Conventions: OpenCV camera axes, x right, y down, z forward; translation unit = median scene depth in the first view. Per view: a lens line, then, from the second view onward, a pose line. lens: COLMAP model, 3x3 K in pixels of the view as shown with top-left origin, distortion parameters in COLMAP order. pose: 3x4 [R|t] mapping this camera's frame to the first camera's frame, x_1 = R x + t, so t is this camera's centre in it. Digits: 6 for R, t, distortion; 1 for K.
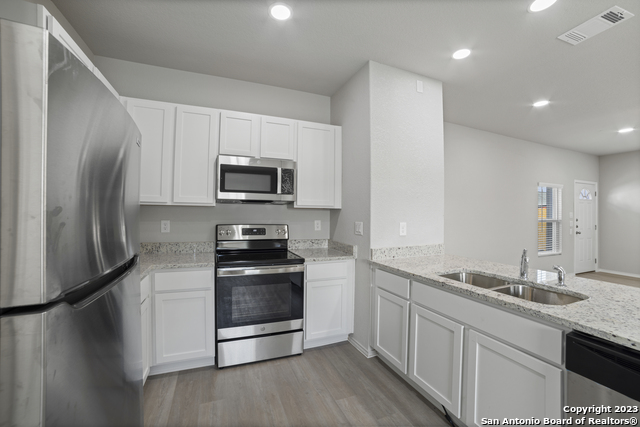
lens RADIAL K [[262.5, 0, 317.8], [0, 262.5, 210.2], [0, 0, 1]] dist [-0.099348, 0.033408]
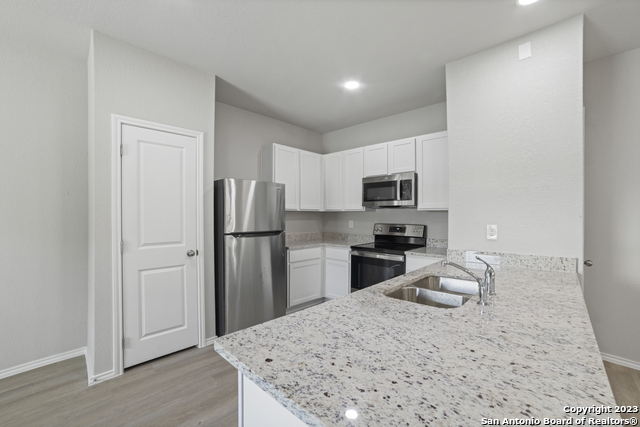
lens RADIAL K [[262.5, 0, 317.8], [0, 262.5, 210.2], [0, 0, 1]] dist [-0.099348, 0.033408]
pose [[0.393119, -0.027502, -0.919076, 0.919319], [0.011447, 0.999622, -0.025016, 0.014426], [0.919416, -0.000686, 0.393285, 0.136746]]
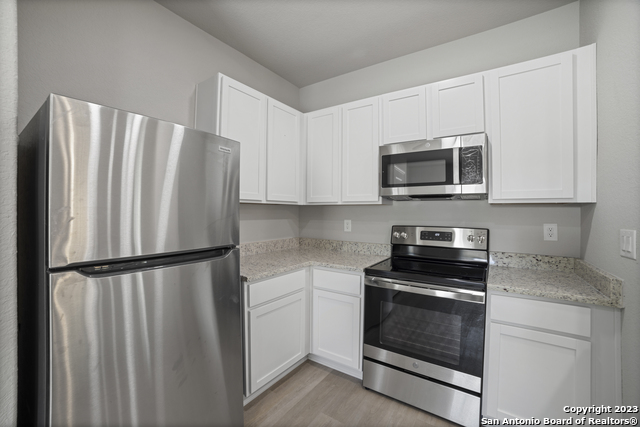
lens RADIAL K [[262.5, 0, 317.8], [0, 262.5, 210.2], [0, 0, 1]] dist [-0.099348, 0.033408]
pose [[0.544023, -0.014085, -0.838952, 0.236146], [0.010314, 0.999896, -0.010099, 0.011065], [0.839007, -0.003159, 0.544111, 0.331441]]
